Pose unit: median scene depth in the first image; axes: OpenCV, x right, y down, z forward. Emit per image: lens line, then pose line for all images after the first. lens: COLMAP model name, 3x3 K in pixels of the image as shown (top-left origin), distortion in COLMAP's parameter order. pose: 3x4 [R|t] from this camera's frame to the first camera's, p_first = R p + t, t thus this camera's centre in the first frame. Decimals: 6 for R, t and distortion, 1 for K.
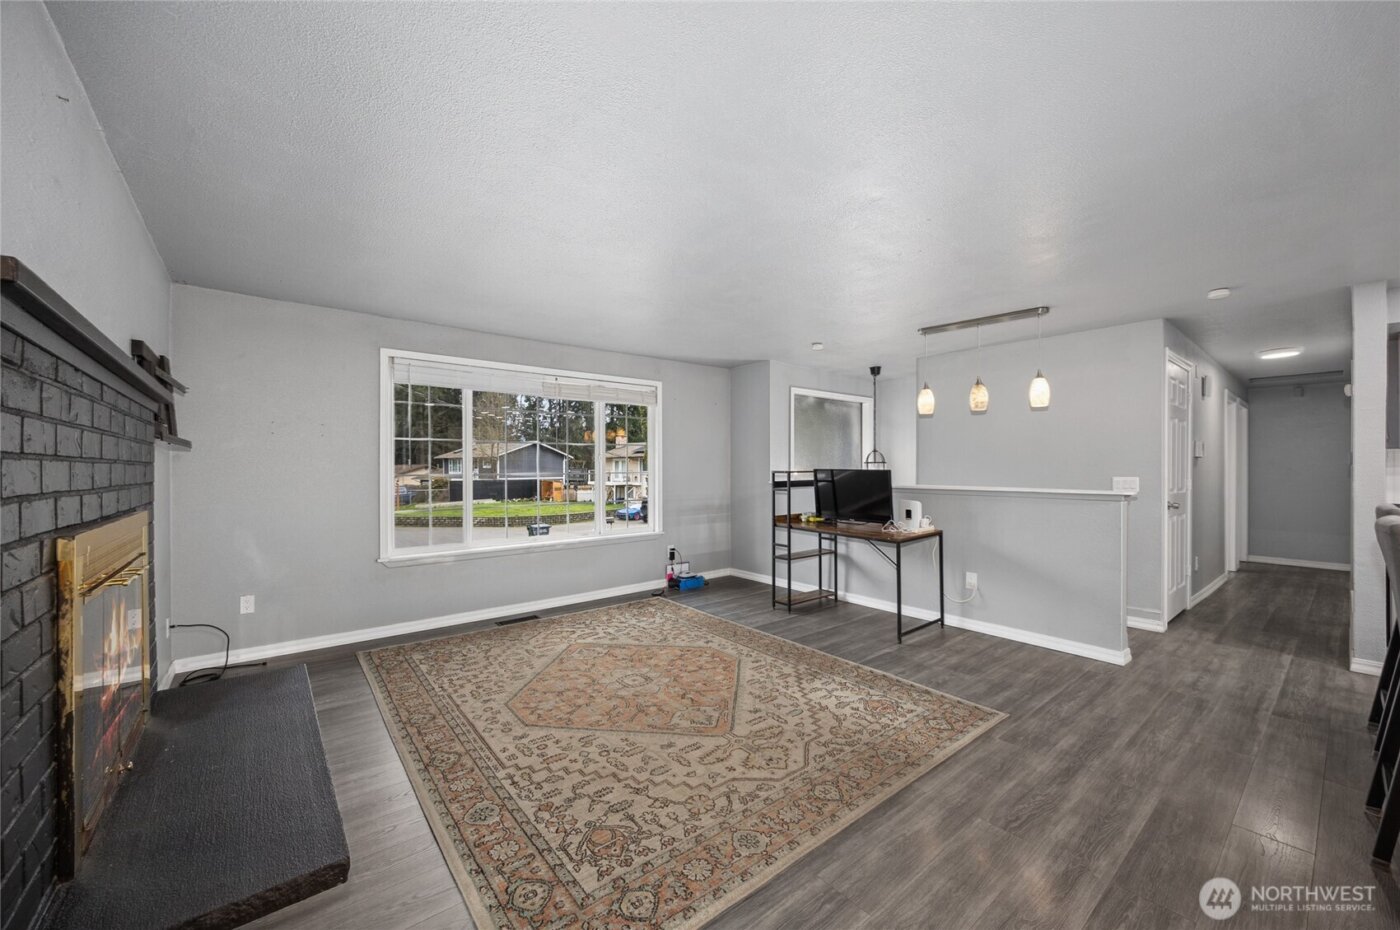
lens RADIAL K [[529.9, 0, 715.6], [0, 529.9, 471.9], [0, 0, 1]] dist [-0.003935, -0.000078]
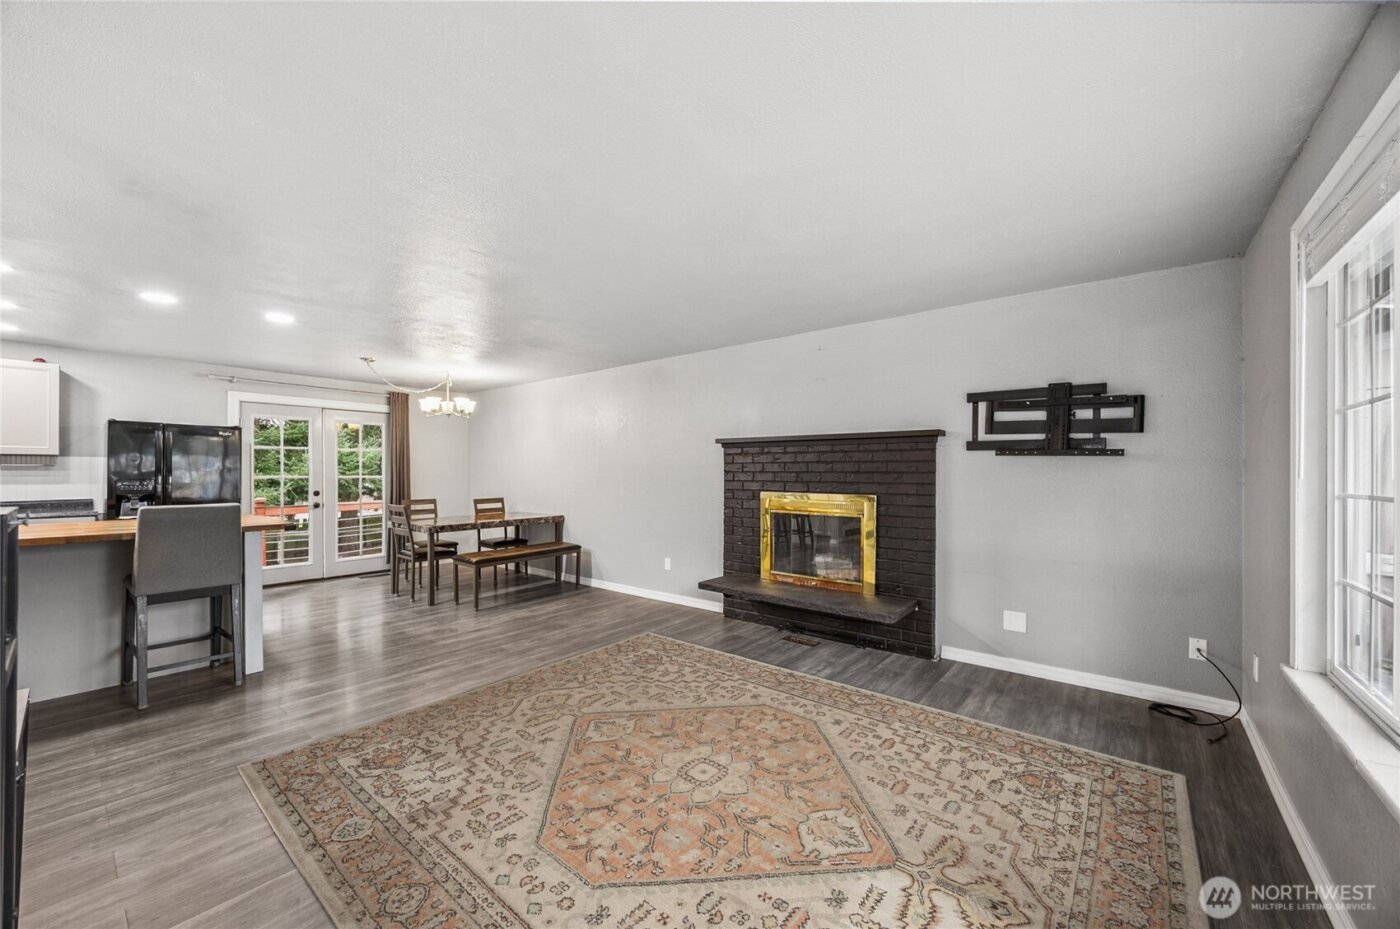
lens RADIAL K [[529.9, 0, 715.6], [0, 529.9, 471.4], [0, 0, 1]] dist [-0.003935, -0.000078]
pose [[-0.979043, 0.000108, -0.203655, -0.027387], [-0.001235, 0.999978, 0.006469, -0.021625], [0.203652, 0.006585, -0.979021, 1.963708]]
